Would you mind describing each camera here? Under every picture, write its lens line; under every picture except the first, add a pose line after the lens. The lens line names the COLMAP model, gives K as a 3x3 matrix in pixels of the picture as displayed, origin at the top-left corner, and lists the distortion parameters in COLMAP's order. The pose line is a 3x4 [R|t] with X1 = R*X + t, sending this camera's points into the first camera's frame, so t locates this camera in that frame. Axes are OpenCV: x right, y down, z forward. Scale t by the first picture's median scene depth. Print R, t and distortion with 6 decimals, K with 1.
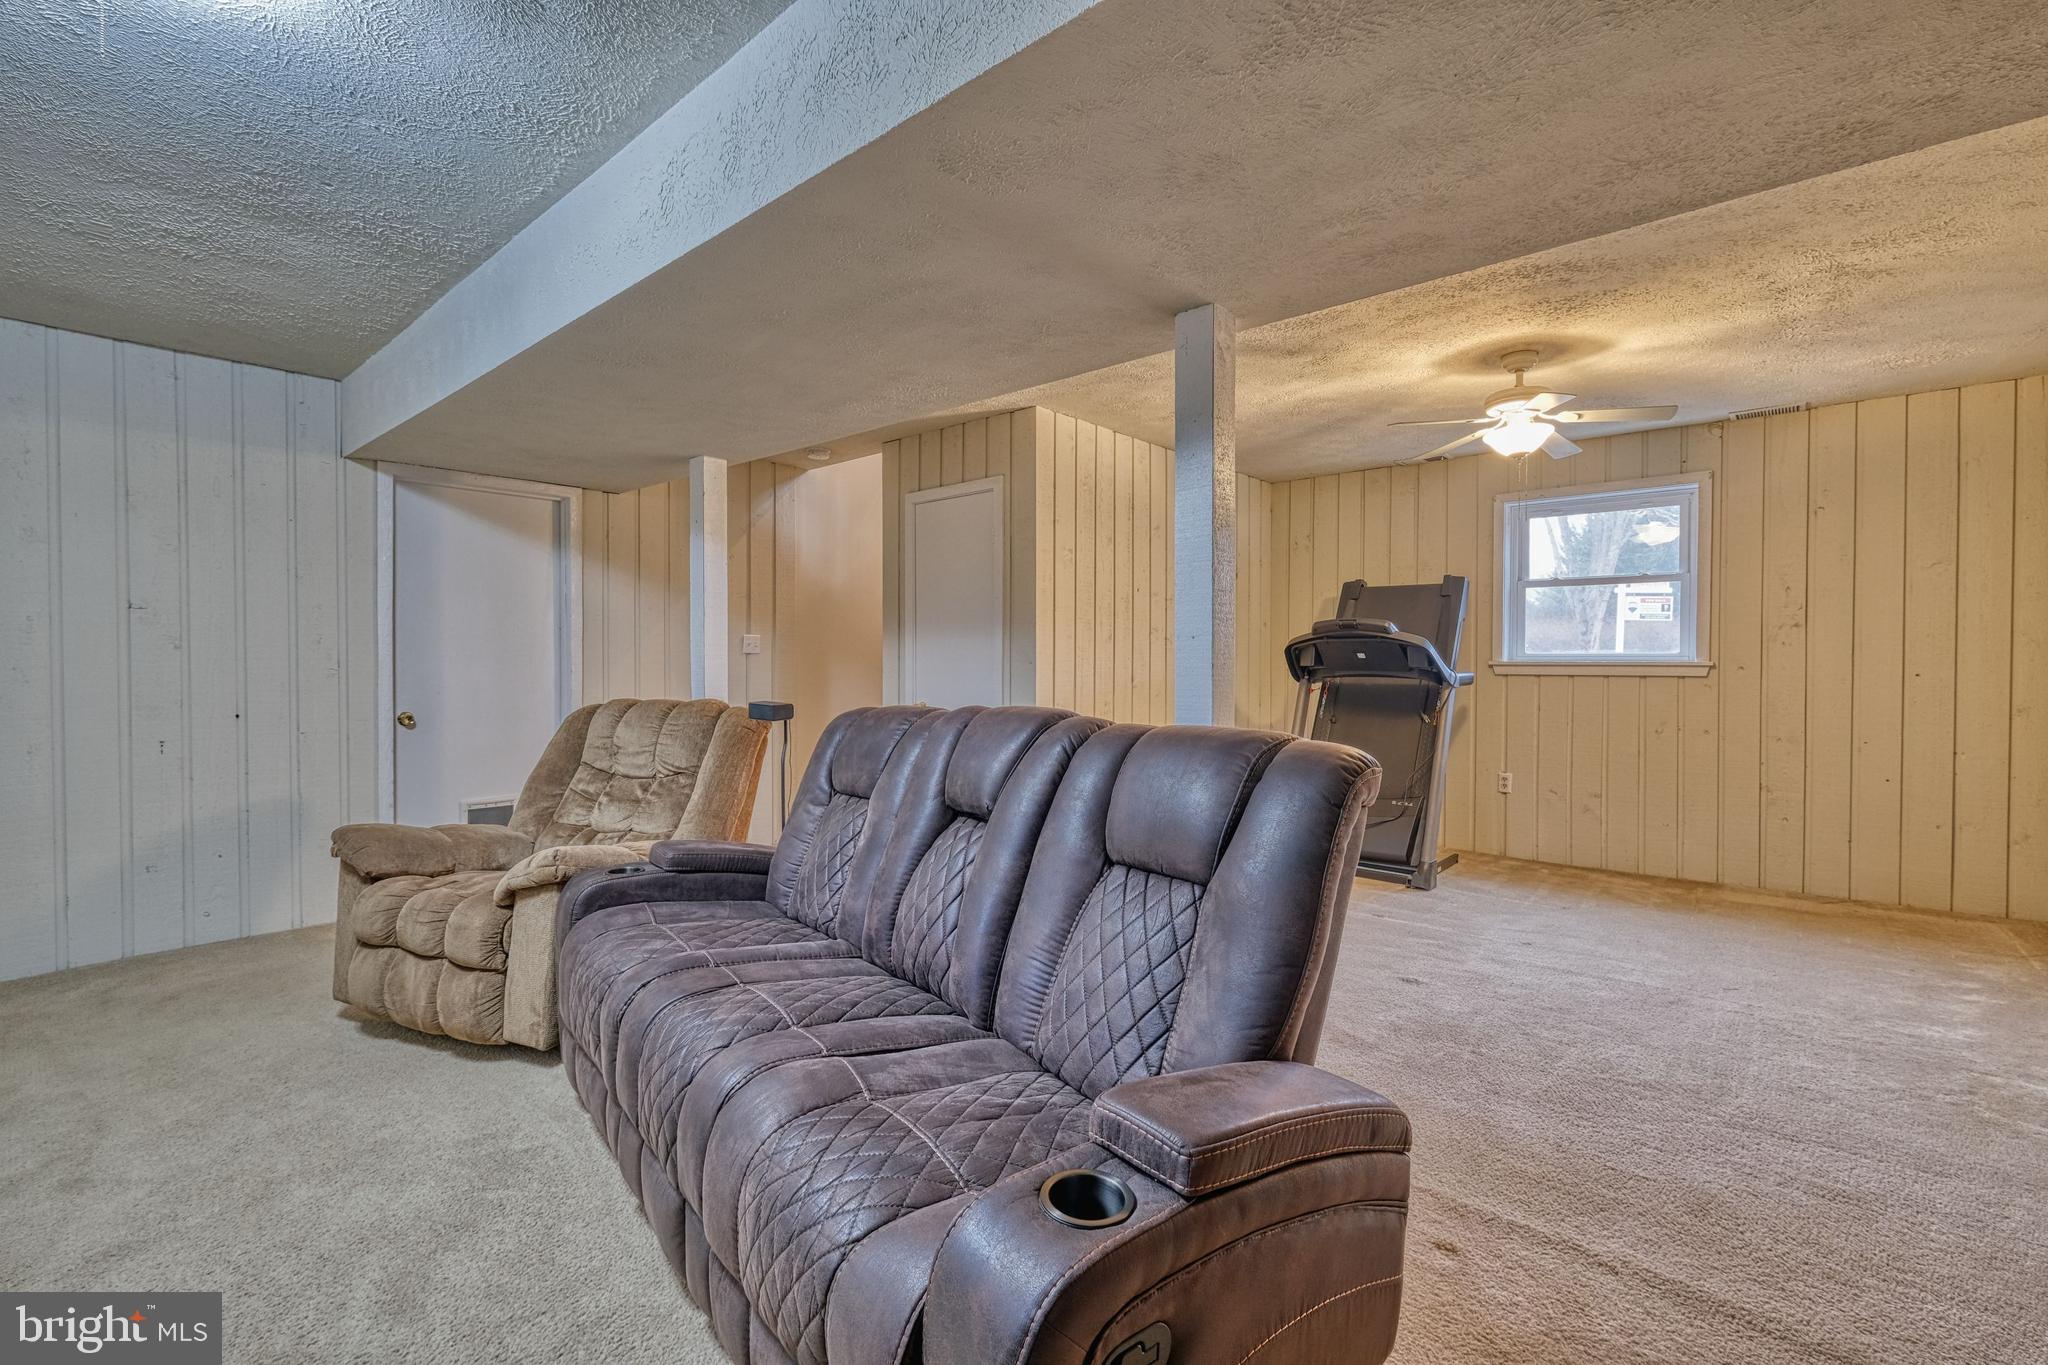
lens RADIAL K [[899.1, 0, 1026.3], [0, 899.1, 666.1], [0, 0, 1]] dist [-0.007547, 0.003001]
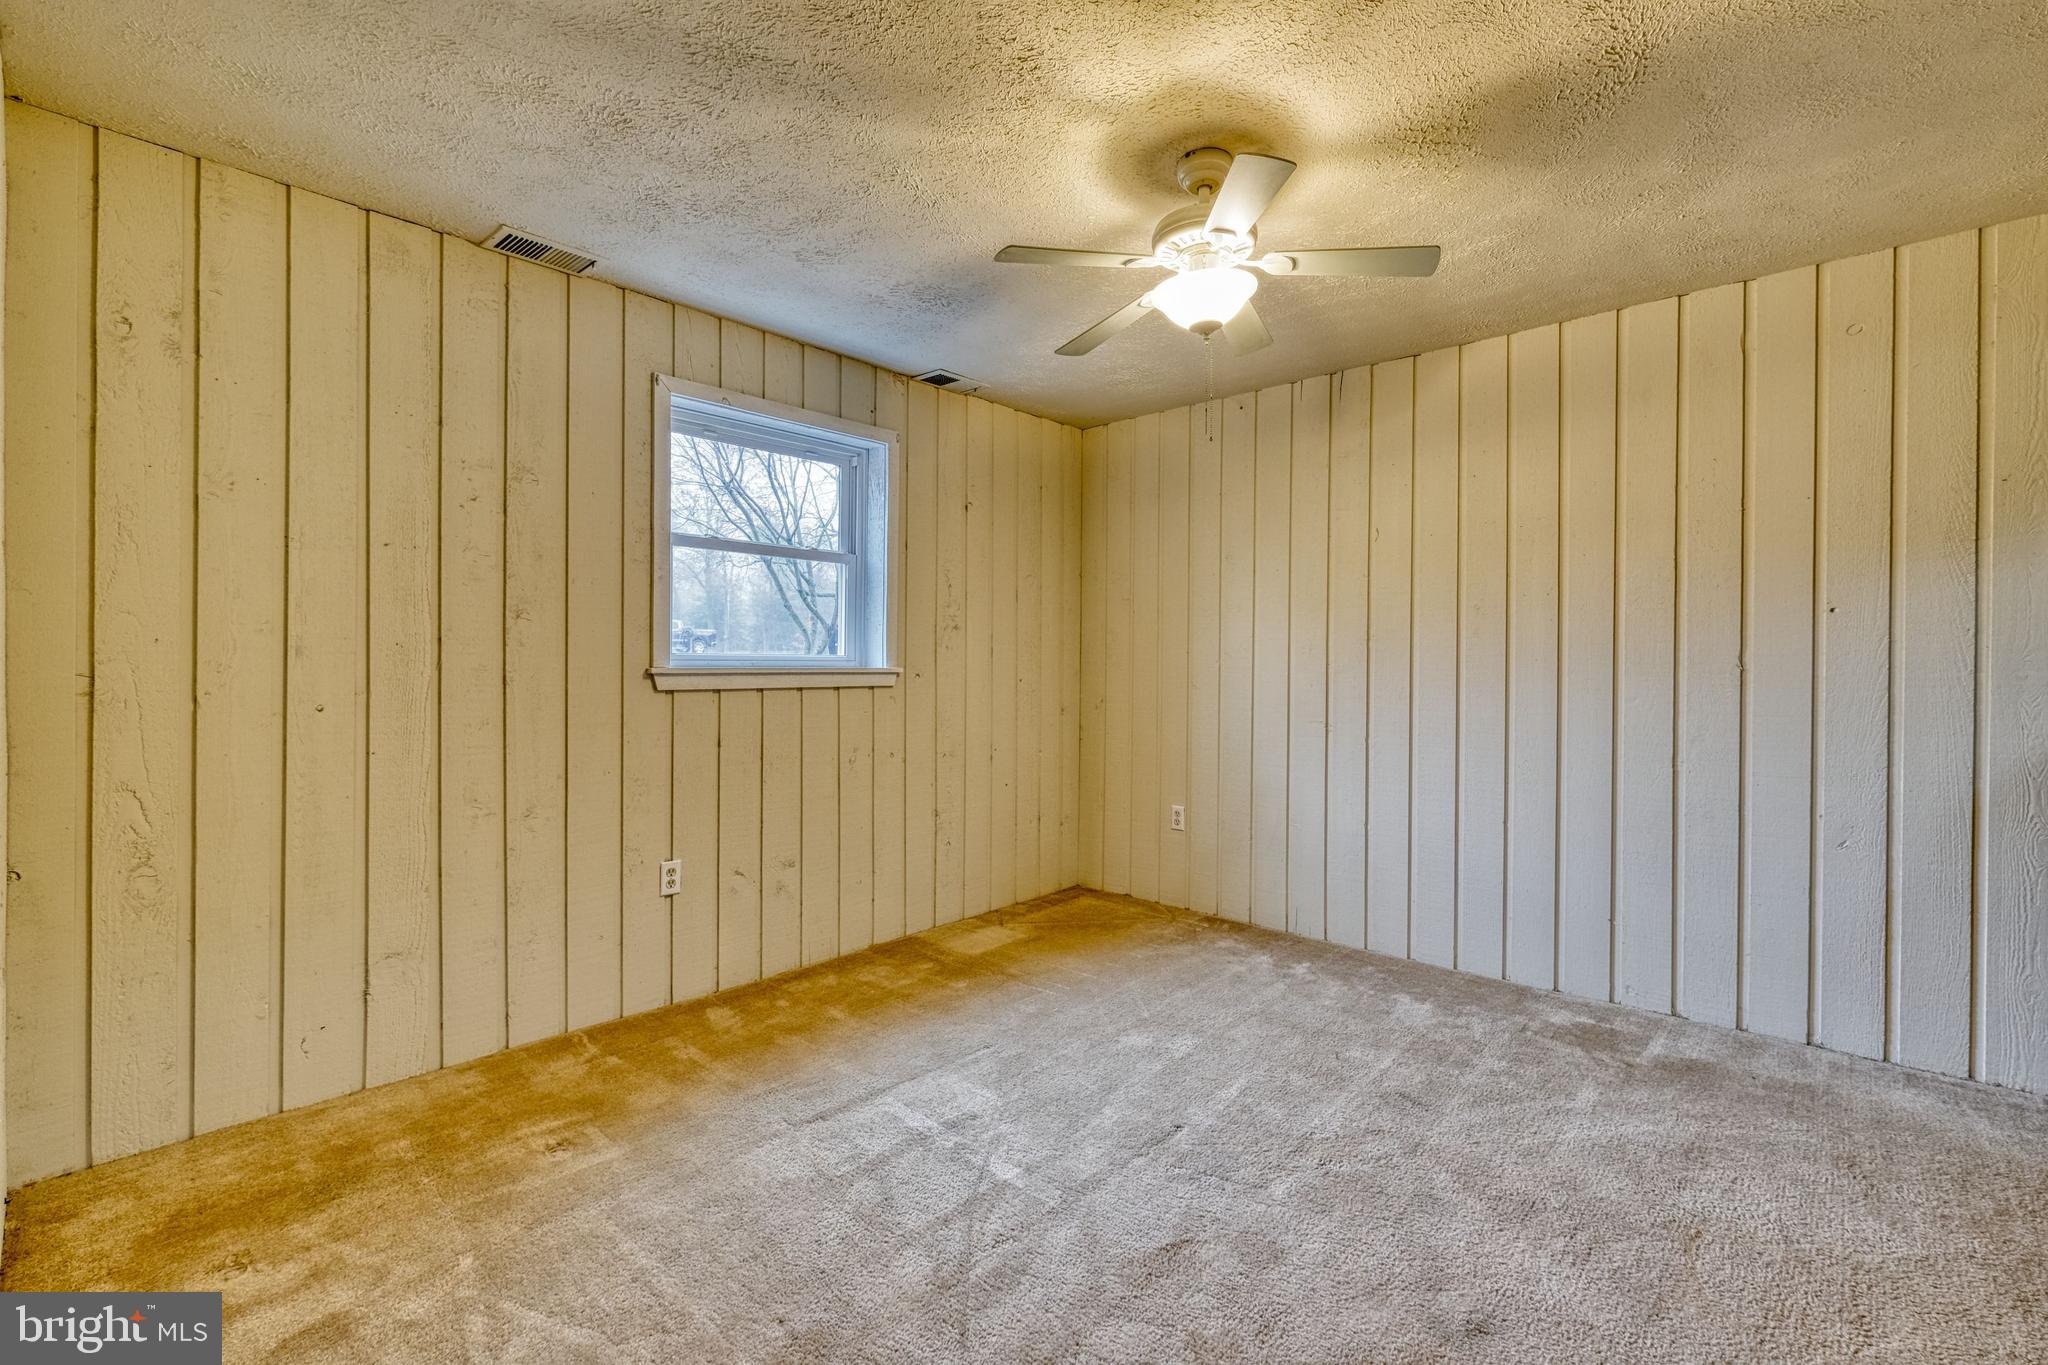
lens RADIAL K [[899.1, 0, 1026.7], [0, 899.1, 676.4], [0, 0, 1]] dist [-0.007547, 0.003001]
pose [[0.008384, -0.009018, 0.999924, -0.046769], [0.003241, 0.999954, 0.008991, -0.004743], [-0.999960, 0.003166, 0.008413, 0.919319]]
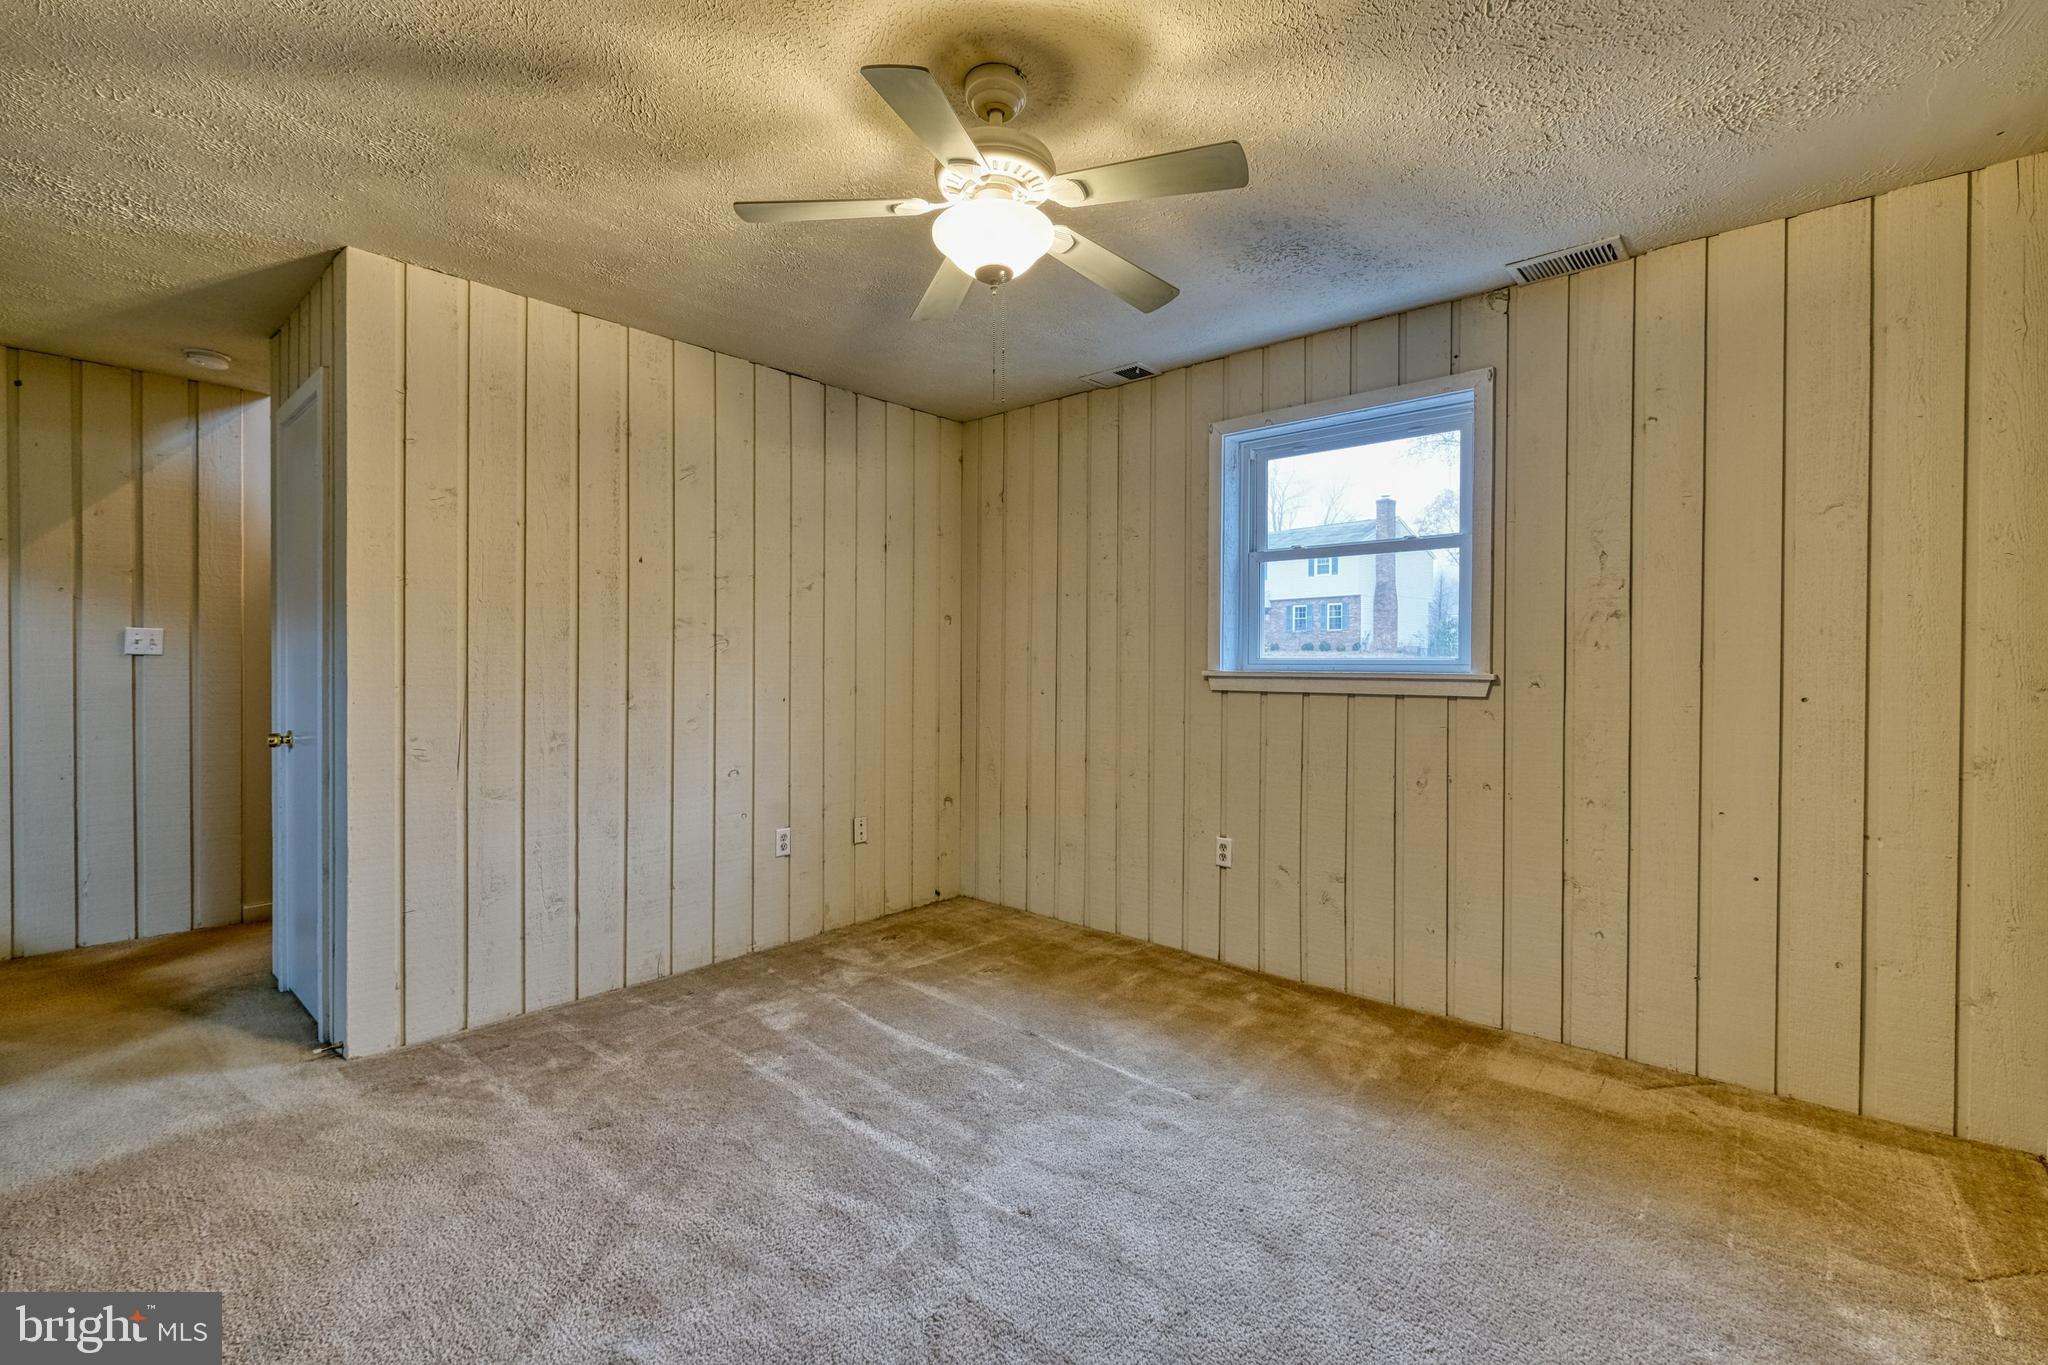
lens RADIAL K [[899.1, 0, 1026.4], [0, 899.1, 664.9], [0, 0, 1]] dist [-0.007547, 0.003001]
pose [[0.999986, 0.004524, -0.002881, 0.464916], [-0.004538, 0.999977, -0.004973, -0.007007], [0.002859, 0.004986, 0.999983, 0.394536]]
